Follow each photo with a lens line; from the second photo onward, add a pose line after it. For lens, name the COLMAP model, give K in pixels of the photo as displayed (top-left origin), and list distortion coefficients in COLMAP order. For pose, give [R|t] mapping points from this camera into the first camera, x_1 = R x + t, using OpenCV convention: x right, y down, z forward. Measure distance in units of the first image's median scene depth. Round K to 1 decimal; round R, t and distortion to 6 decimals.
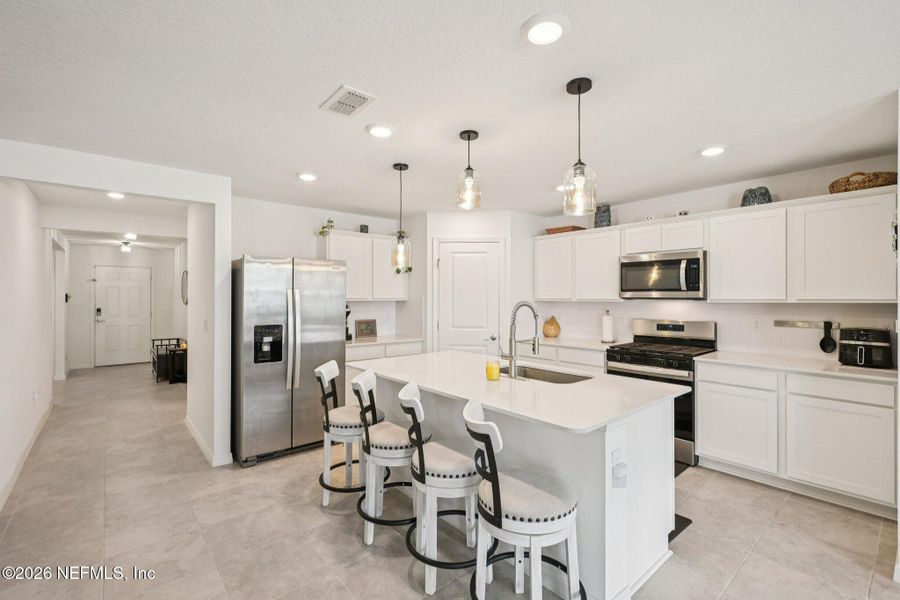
lens RADIAL K [[407.9, 0, 454.3], [0, 407.9, 295.0], [0, 0, 1]] dist [0.003679, 0.000220]
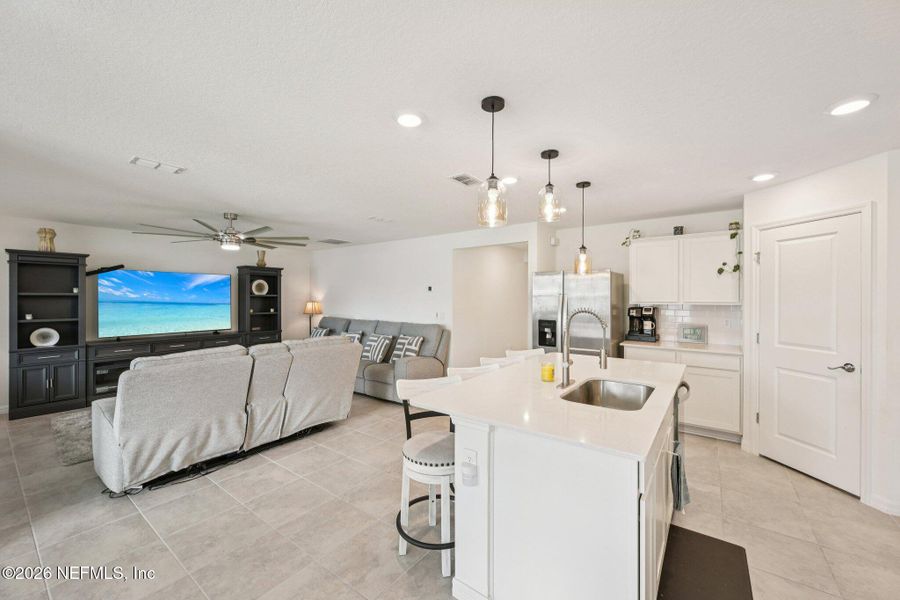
lens RADIAL K [[352.8, 0, 450.9], [0, 352.8, 299.8], [0, 0, 1]] dist [-0.001828, 0.000125]
pose [[0.218421, 0.005957, -0.975837, 0.591733], [0.005275, 0.999960, 0.007285, -0.007163], [0.975840, -0.006738, 0.218380, 0.352444]]
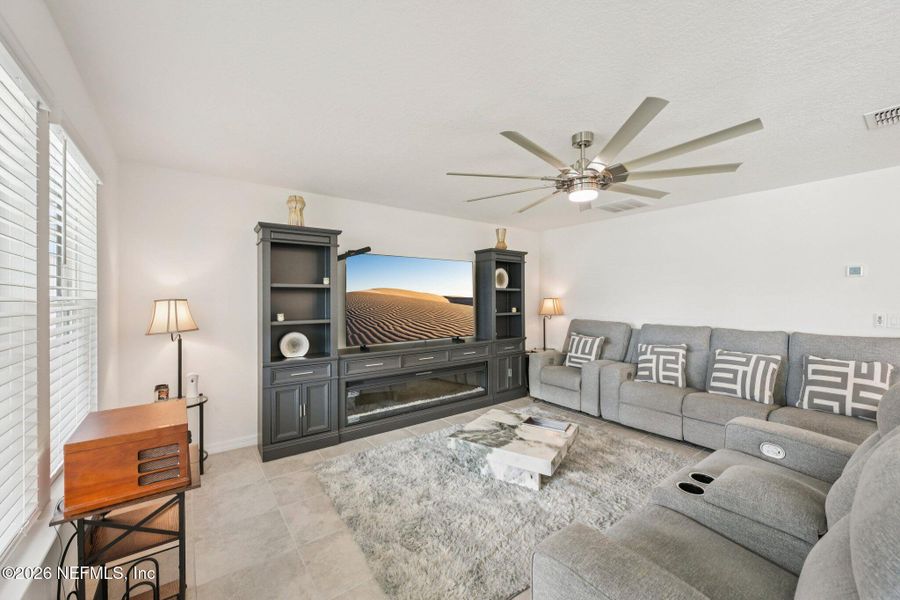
lens RADIAL K [[352.8, 0, 453.9], [0, 352.8, 300.3], [0, 0, 1]] dist [-0.001828, 0.000125]
pose [[-0.064193, 0.005186, -0.997924, 0.004858], [0.010788, 0.999932, 0.004503, 0.009404], [0.997879, -0.010477, -0.064245, -0.246838]]
